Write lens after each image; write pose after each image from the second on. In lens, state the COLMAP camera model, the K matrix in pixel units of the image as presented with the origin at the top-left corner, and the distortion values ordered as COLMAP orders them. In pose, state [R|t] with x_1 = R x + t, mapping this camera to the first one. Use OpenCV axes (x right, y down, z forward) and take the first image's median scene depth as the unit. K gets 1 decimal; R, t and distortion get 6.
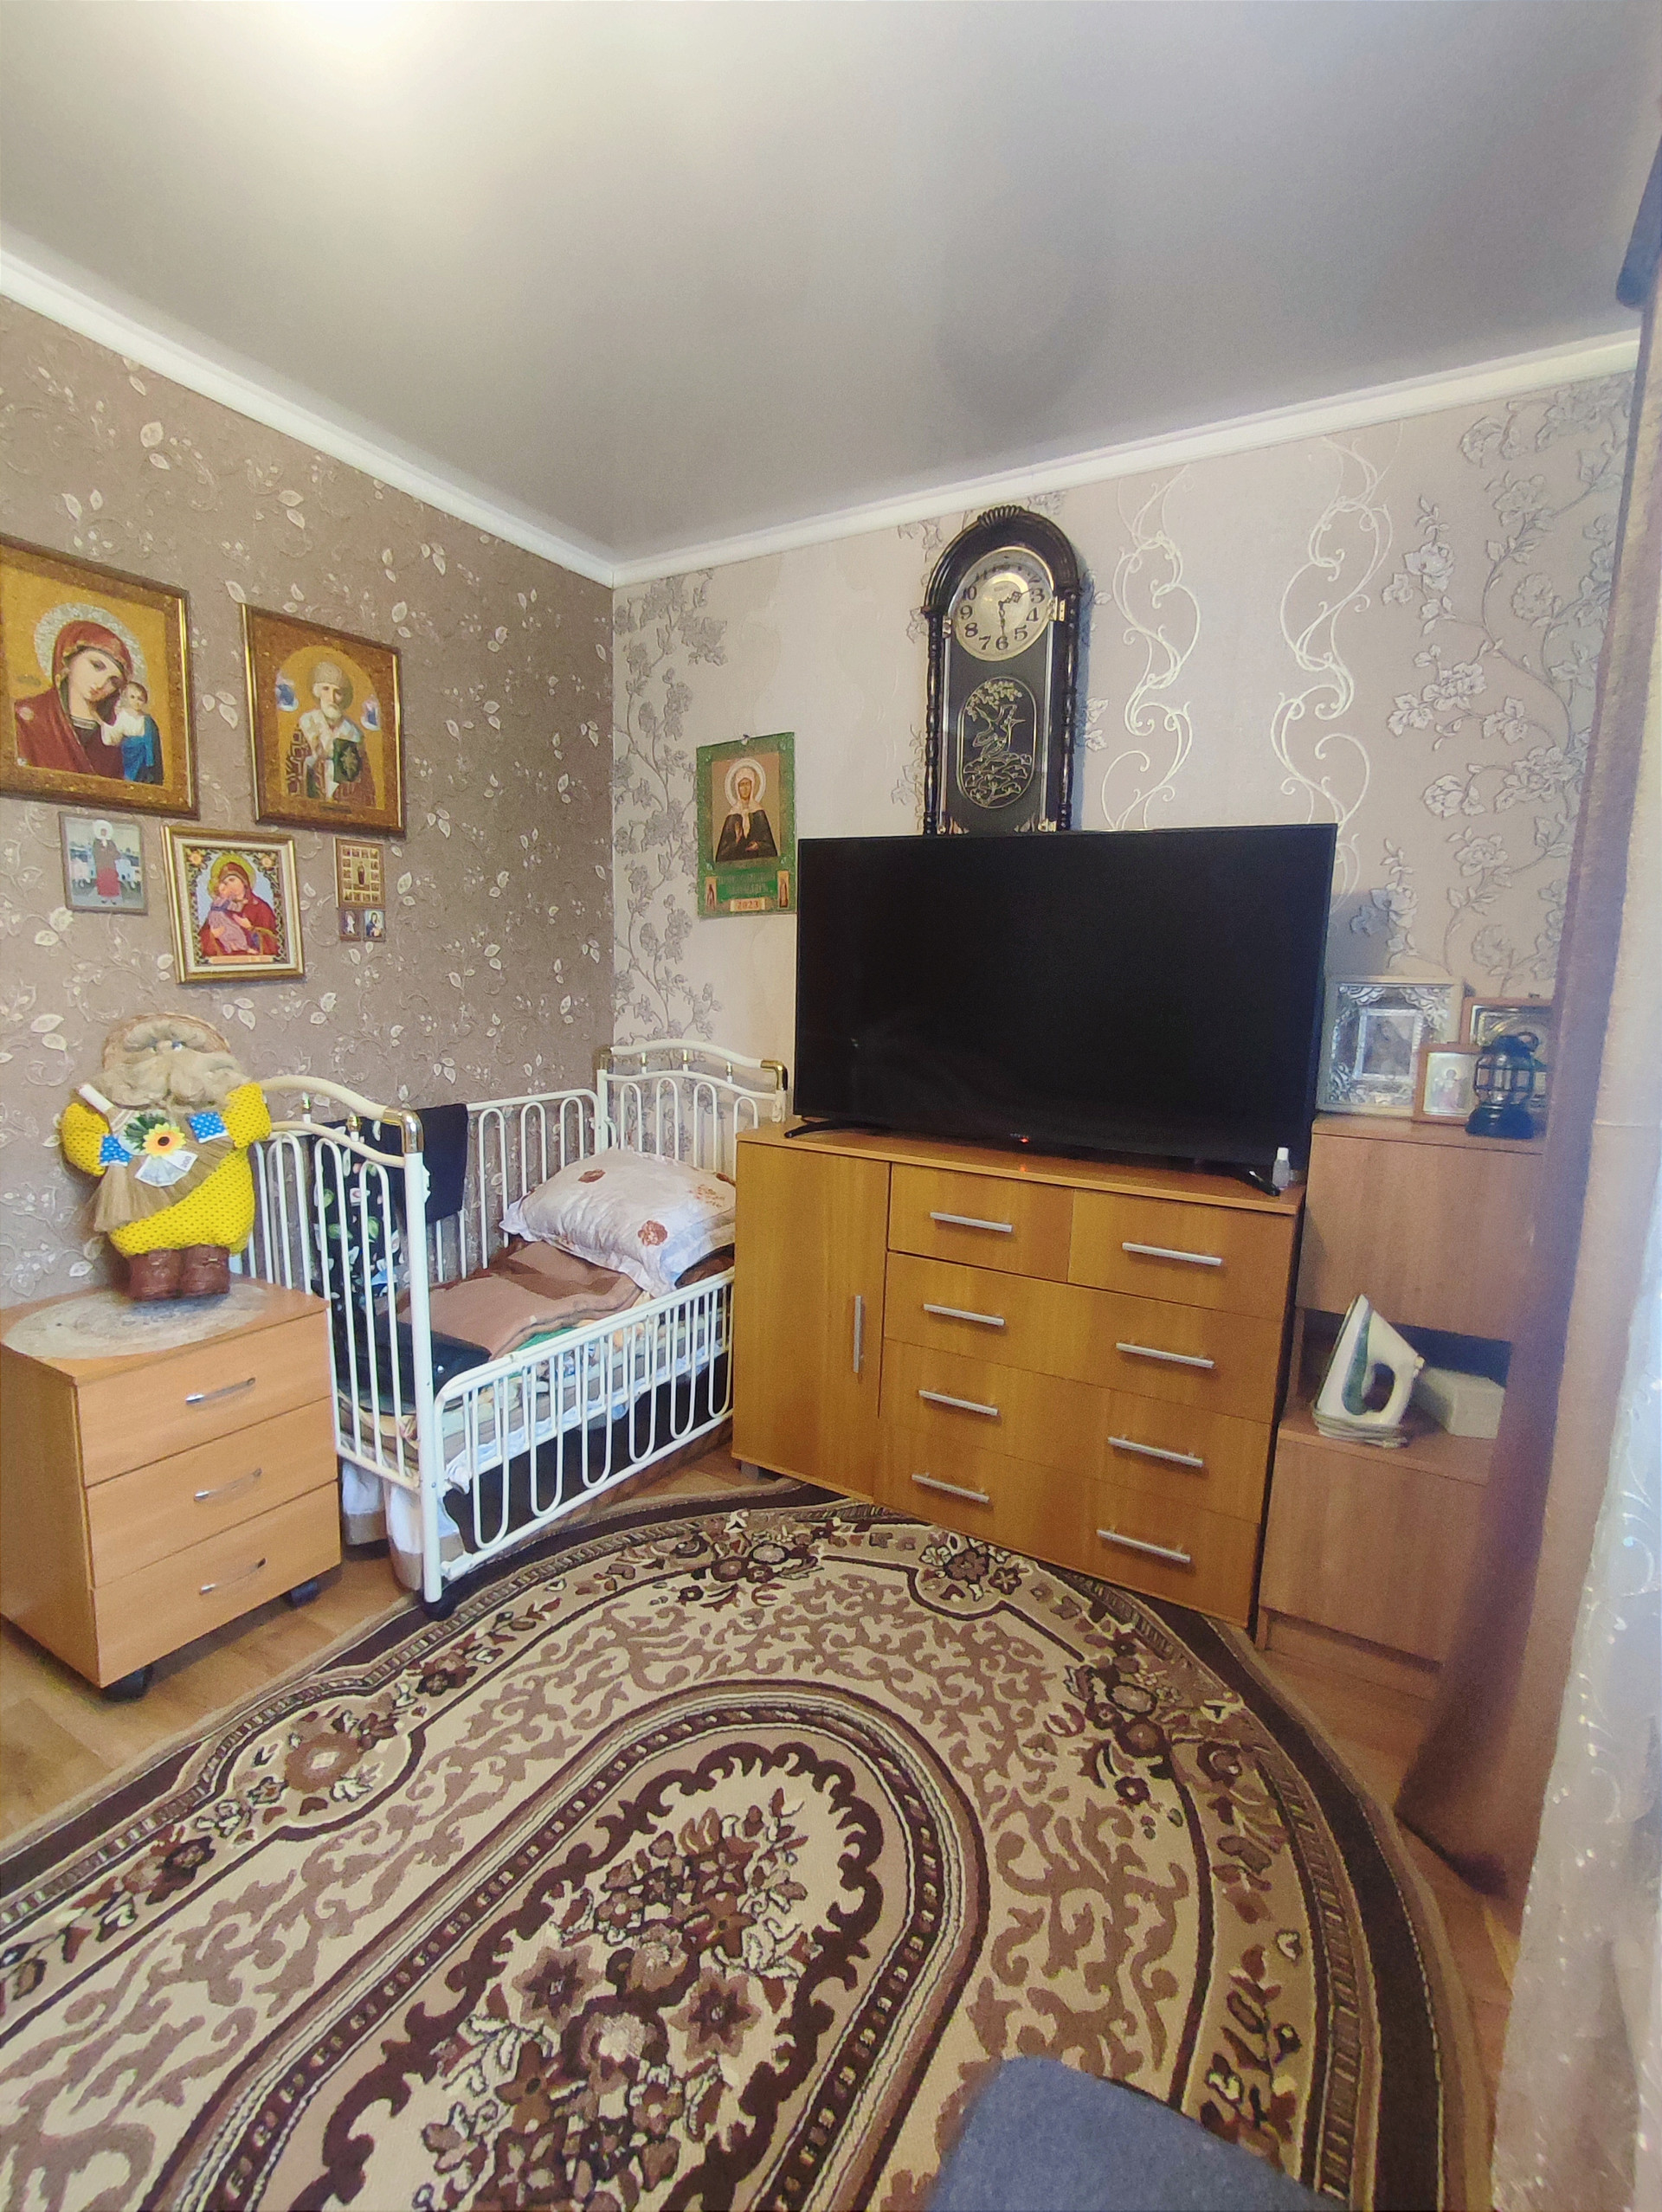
lens RADIAL K [[998.1, 0, 826.3], [0, 998.1, 1110.9], [0, 0, 1]] dist [-0.018032, 0.008587]
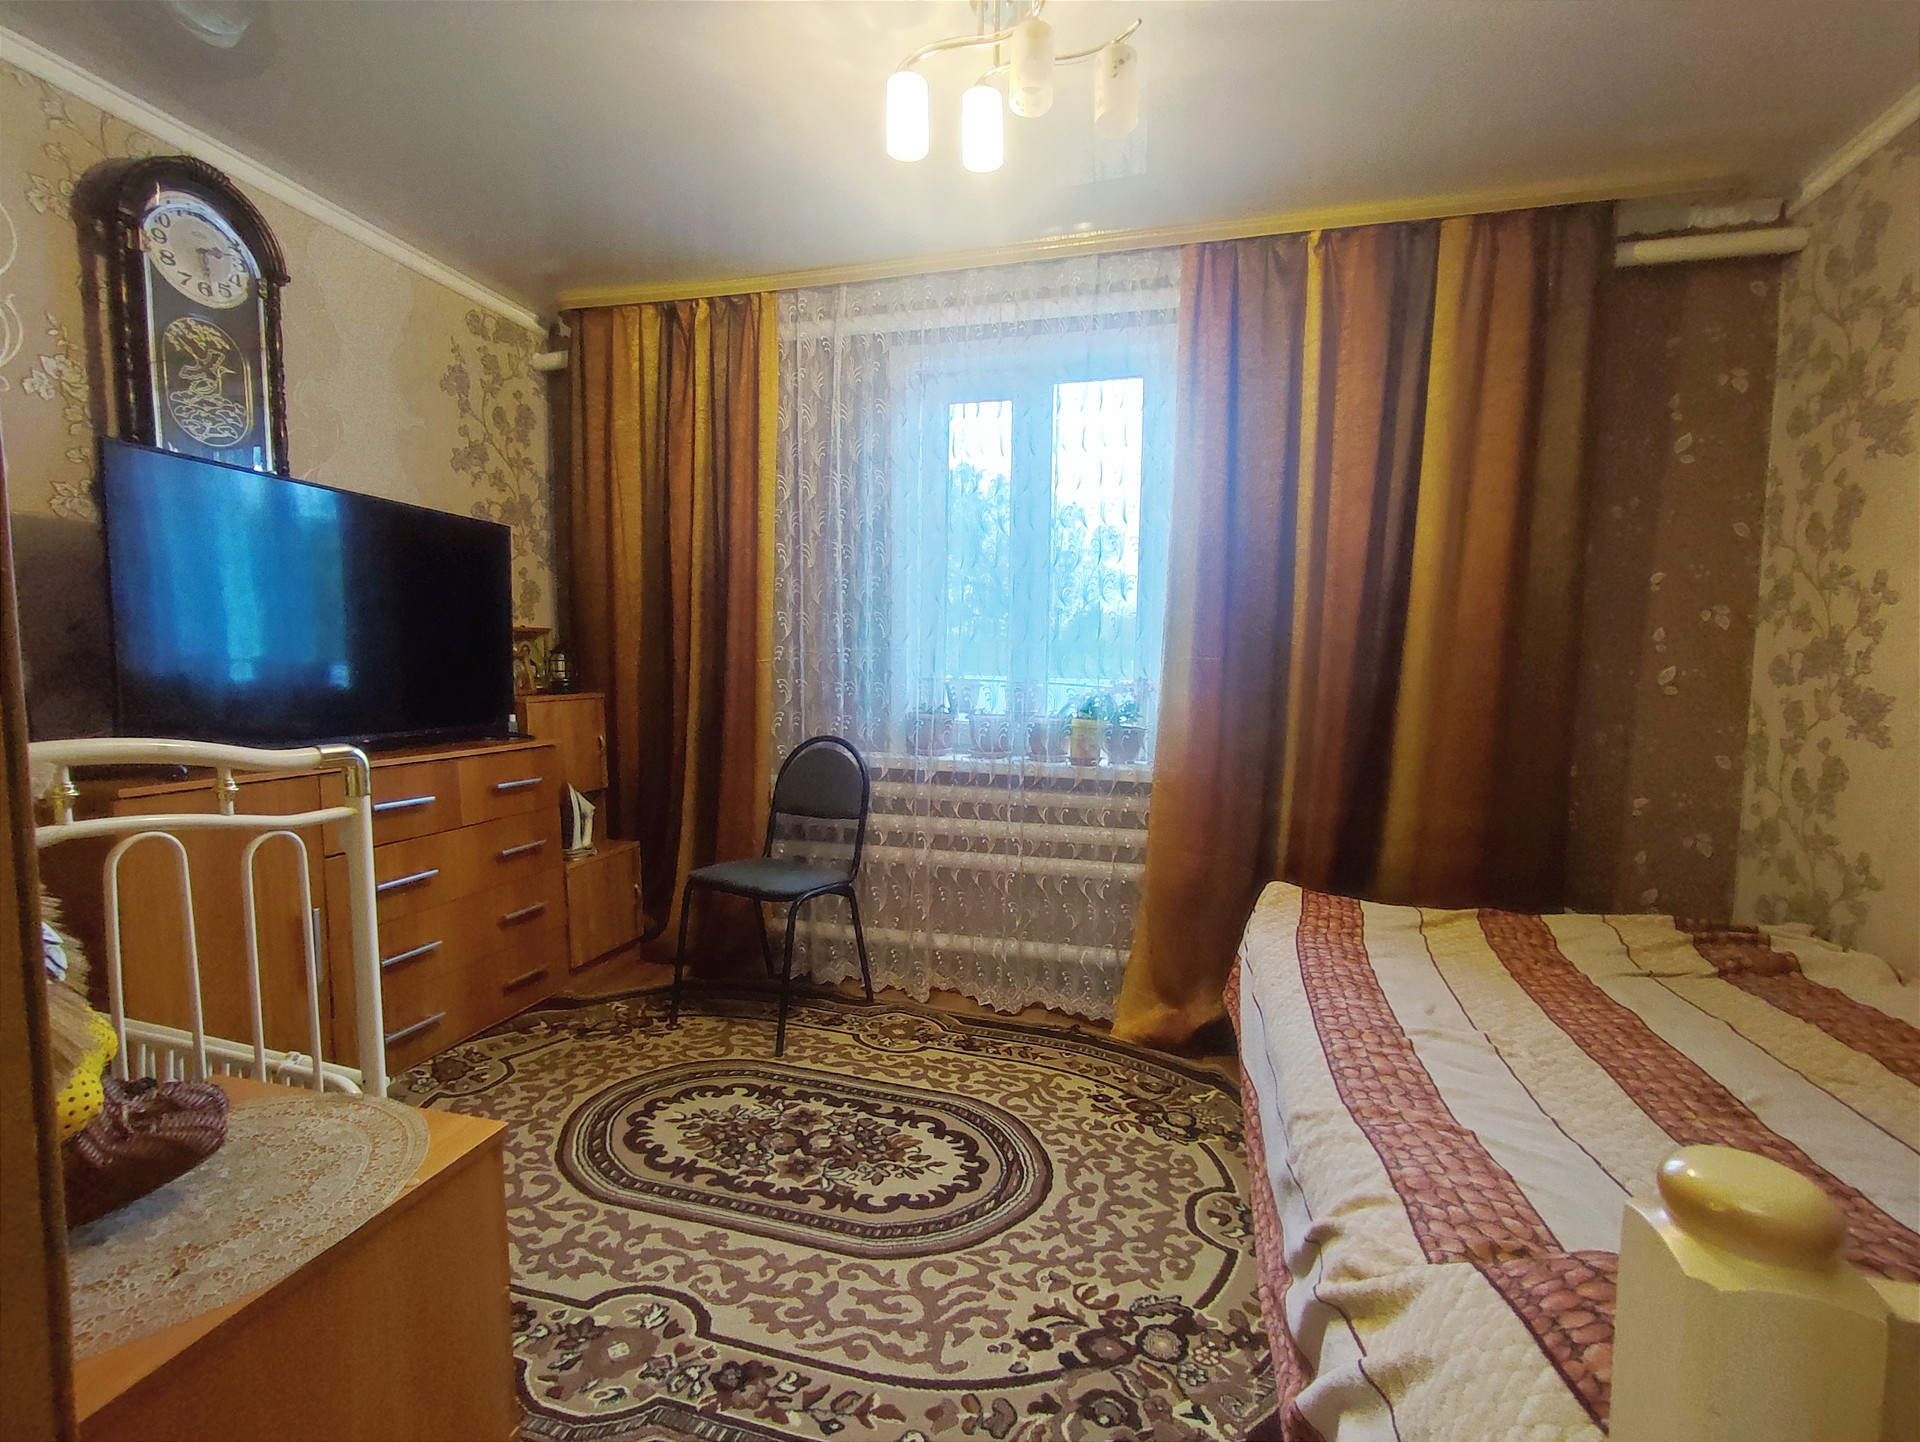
lens RADIAL K [[866.2, 0, 955.9], [0, 866.2, 730.5], [0, 0, 1]] dist [-0.018032, 0.008587]
pose [[-0.268030, -0.103878, 0.957794, -1.592719], [0.120944, 0.982677, 0.140422, -0.072655], [-0.955789, 0.153477, -0.250824, 0.900705]]
